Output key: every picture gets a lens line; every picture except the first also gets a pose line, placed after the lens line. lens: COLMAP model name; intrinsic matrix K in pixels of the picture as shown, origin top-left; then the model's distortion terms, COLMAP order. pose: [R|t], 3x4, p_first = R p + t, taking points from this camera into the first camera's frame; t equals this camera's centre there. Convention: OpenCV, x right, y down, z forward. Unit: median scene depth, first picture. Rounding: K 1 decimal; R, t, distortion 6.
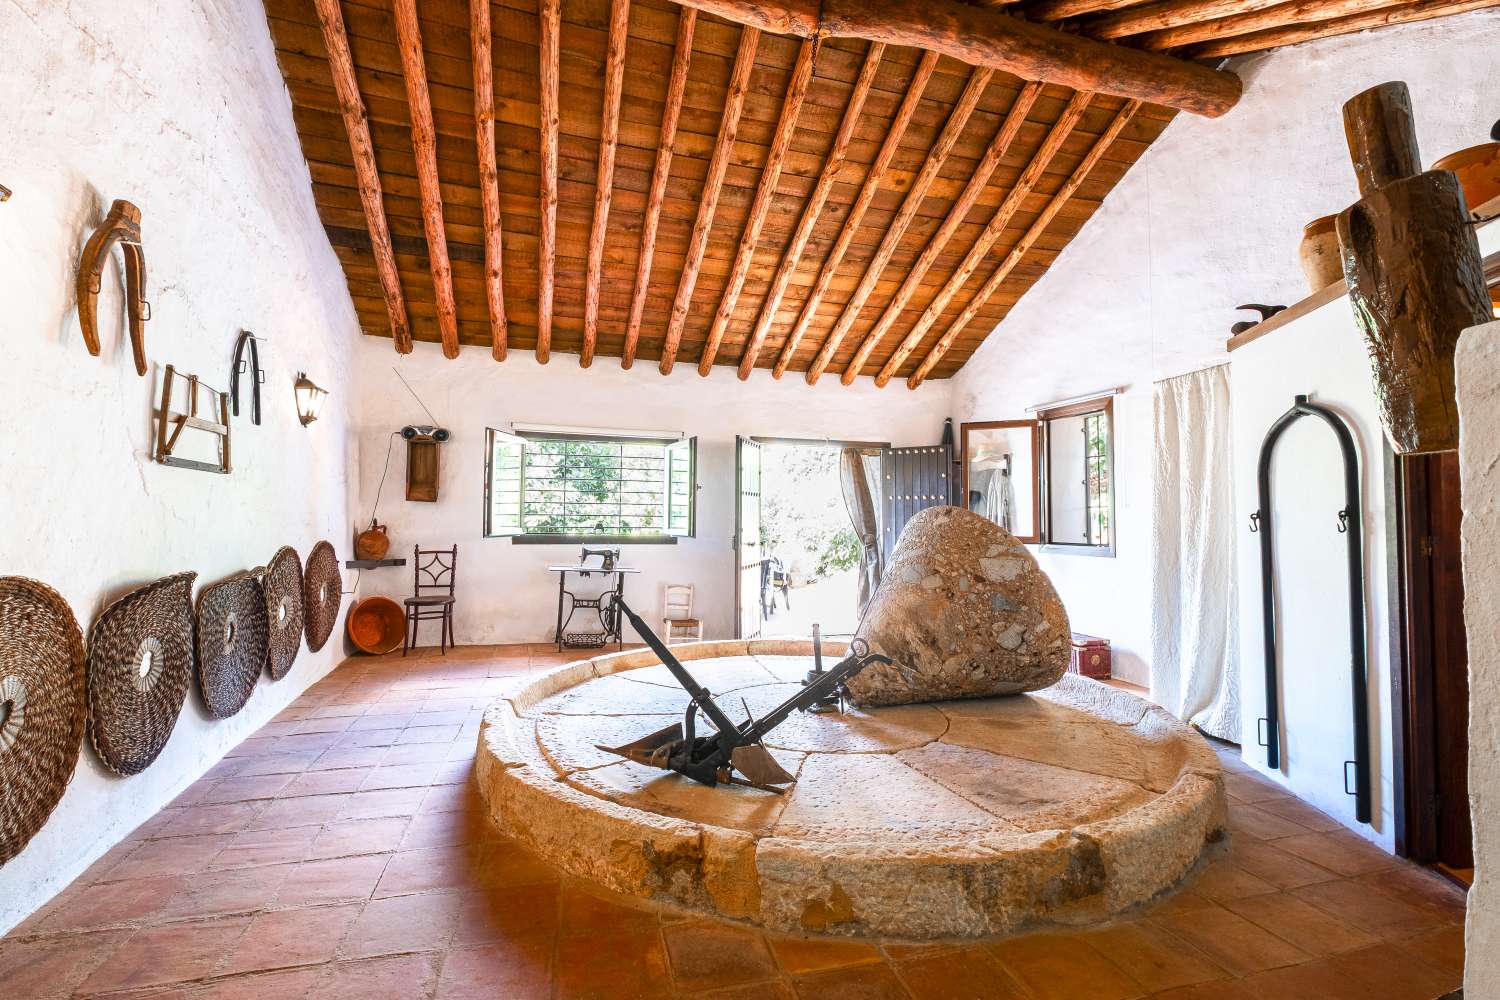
lens RADIAL K [[663.9, 0, 751.2], [0, 663.9, 509.6], [0, 0, 1]] dist [-0.000684, -0.000051]
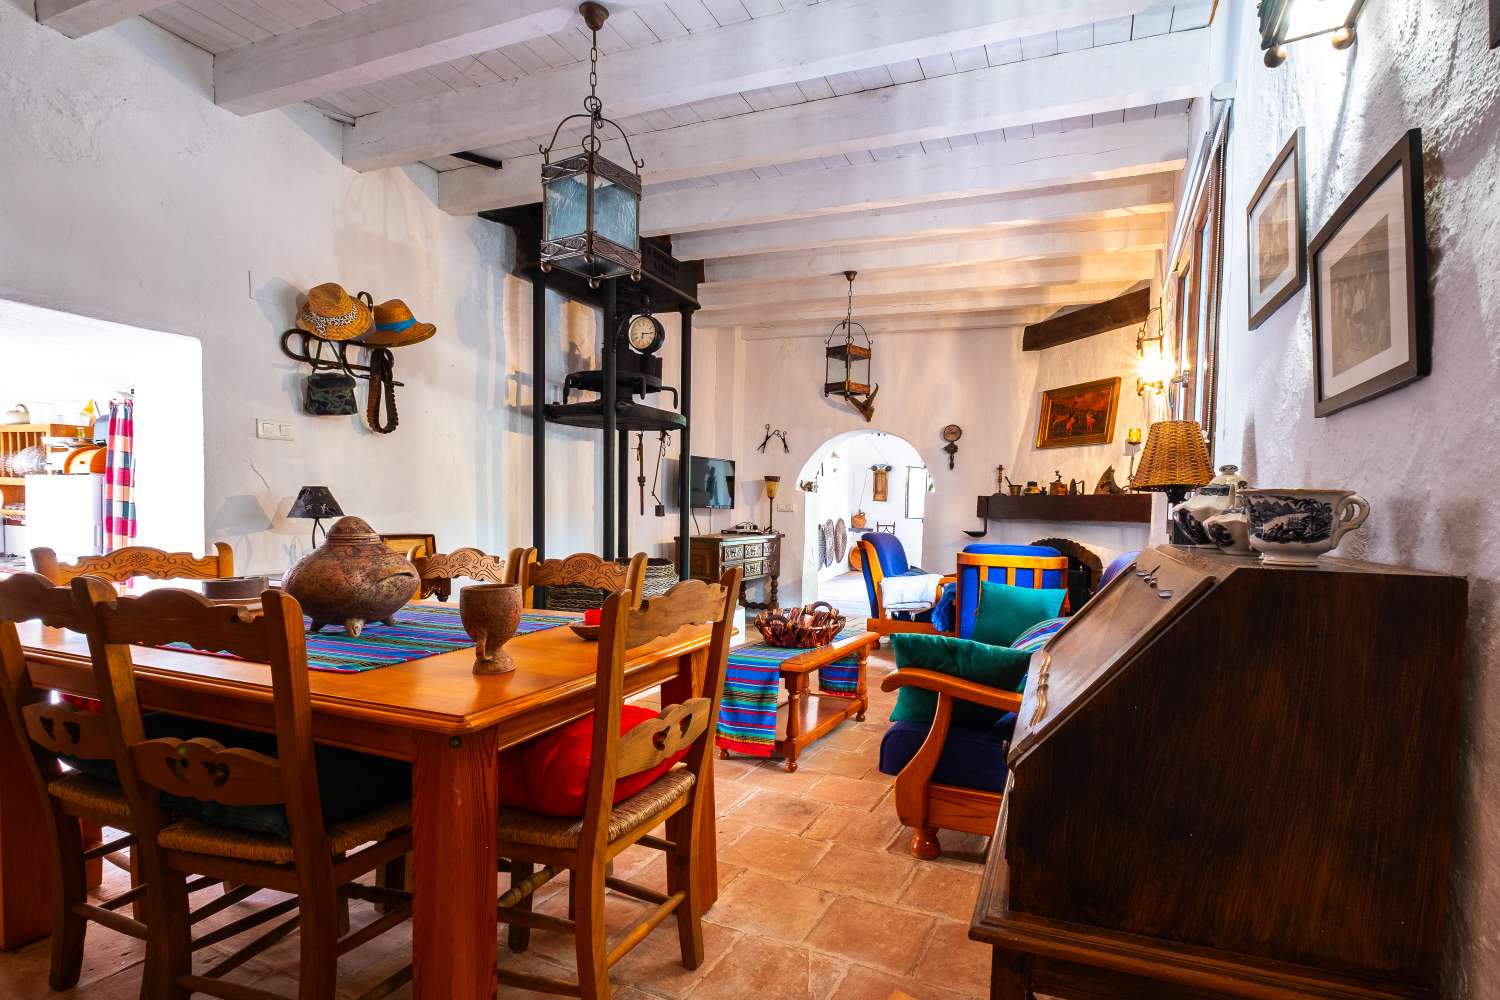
lens RADIAL K [[663.9, 0, 751.2], [0, 663.9, 509.6], [0, 0, 1]] dist [-0.000684, -0.000051]
pose [[0.772385, 0.006364, -0.635123, 0.558809], [0.000768, 0.999940, 0.010953, -0.010104], [0.635155, -0.008948, 0.772333, -0.938302]]
